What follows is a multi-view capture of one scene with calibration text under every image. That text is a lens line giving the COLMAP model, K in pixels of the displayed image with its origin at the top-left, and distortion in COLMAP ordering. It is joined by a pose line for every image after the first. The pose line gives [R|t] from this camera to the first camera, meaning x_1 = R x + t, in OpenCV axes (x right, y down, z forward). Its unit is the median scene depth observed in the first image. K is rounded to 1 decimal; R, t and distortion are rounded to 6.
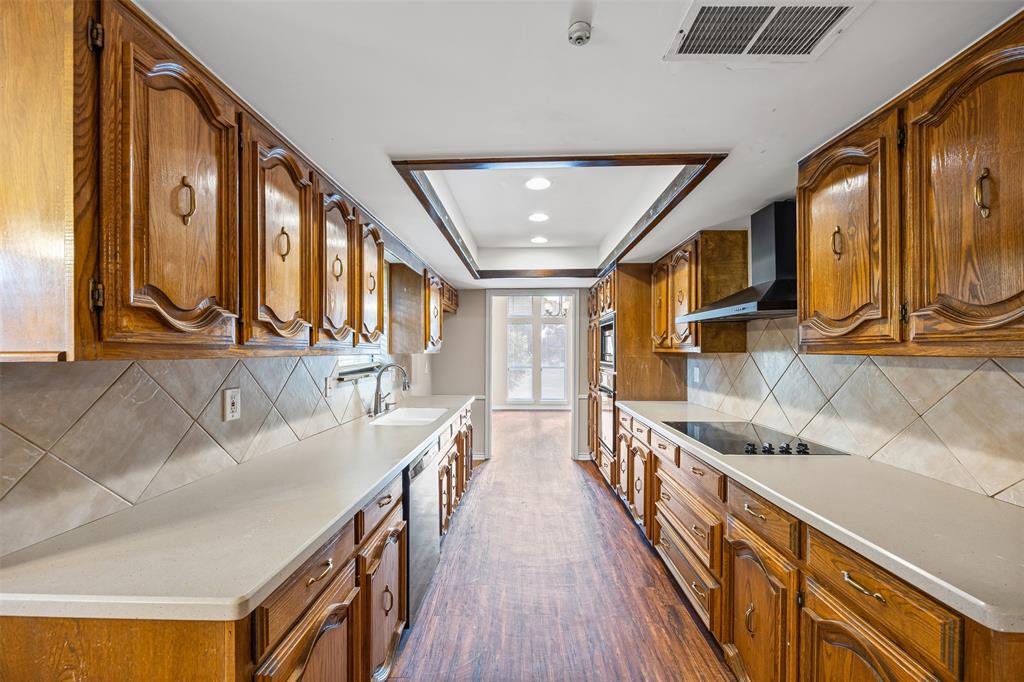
lens RADIAL K [[388.8, 0, 511.5], [0, 388.8, 348.5], [0, 0, 1]] dist [-0.004126, -0.001270]
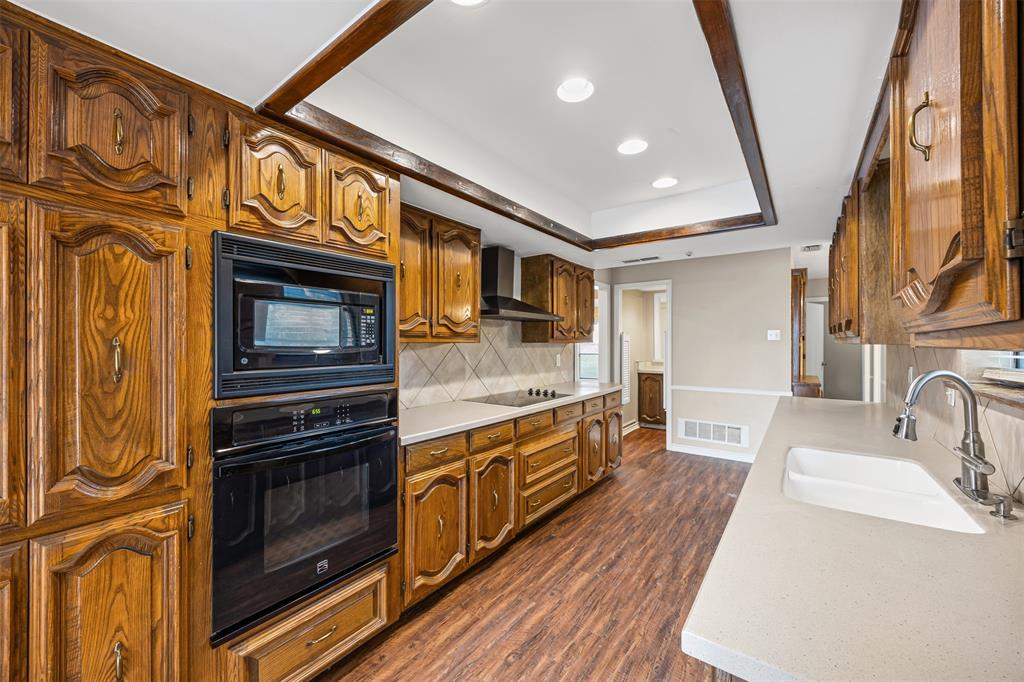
lens RADIAL K [[388.8, 0, 506.0], [0, 388.8, 343.8], [0, 0, 1]] dist [-0.004126, -0.001270]
pose [[-0.811352, -0.001881, 0.584555, -0.204163], [-0.002311, 0.999997, 0.000011, 0.013234], [-0.584554, -0.001342, -0.811354, 1.852287]]
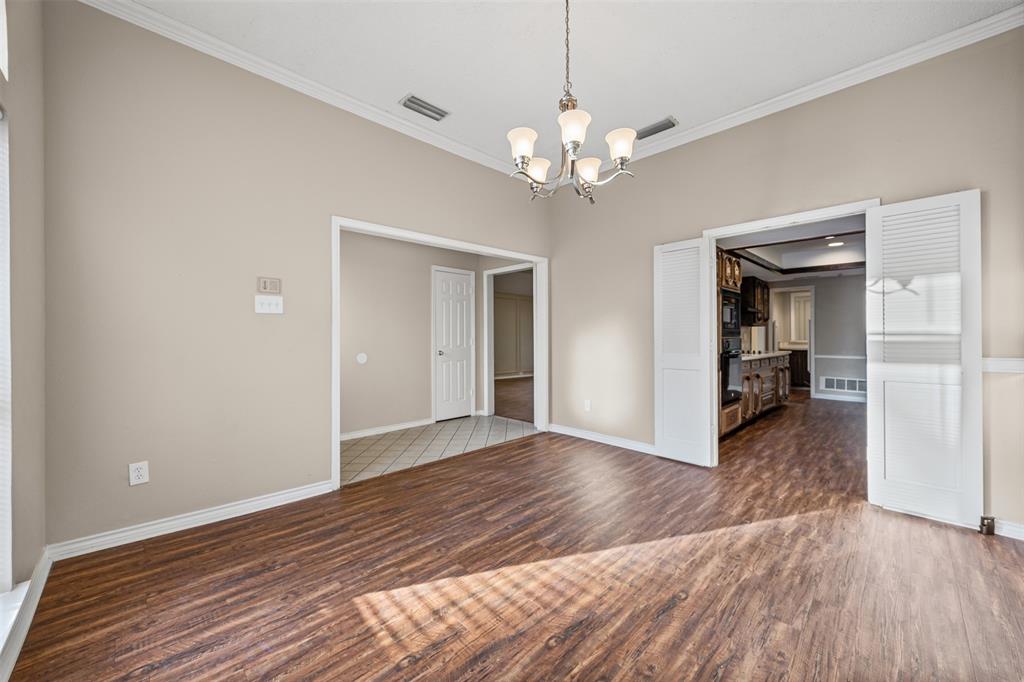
lens RADIAL K [[388.8, 0, 511.0], [0, 388.8, 337.2], [0, 0, 1]] dist [-0.004126, -0.001270]
pose [[-0.712754, -0.007663, 0.701372, -0.155172], [-0.003875, 0.999968, 0.006988, 0.075703], [-0.701403, 0.002263, -0.712761, 3.608345]]
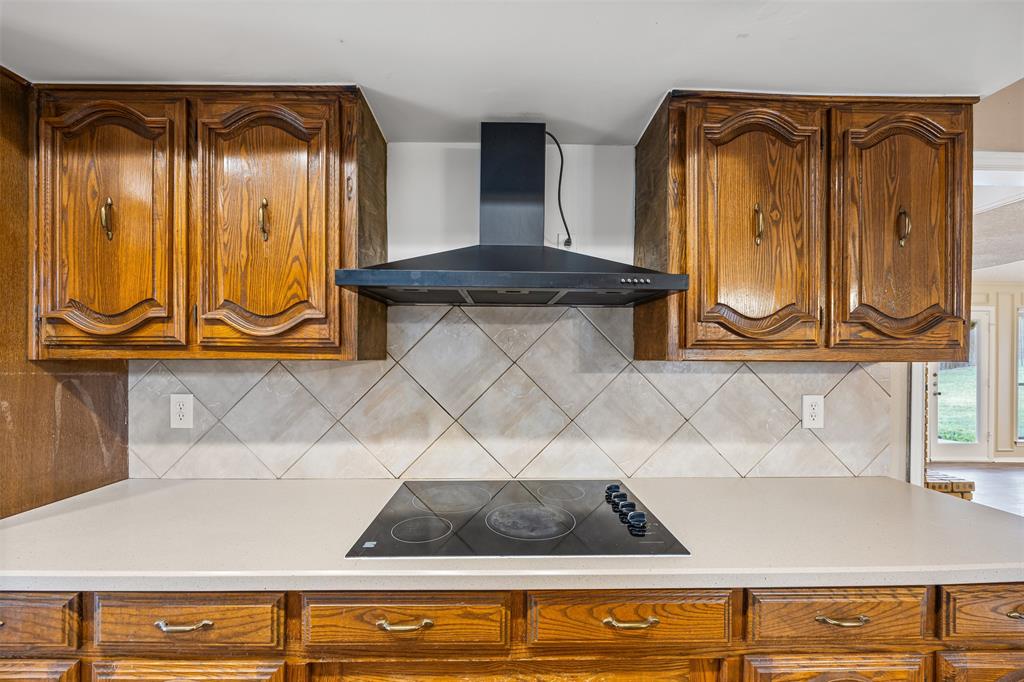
lens RADIAL K [[388.8, 0, 515.8], [0, 388.8, 357.8], [0, 0, 1]] dist [-0.004126, -0.001270]
pose [[-0.045978, -0.010961, 0.998882, 0.031476], [-0.006889, 0.999920, 0.010655, 0.000756], [-0.998919, -0.006391, -0.046050, 0.841017]]
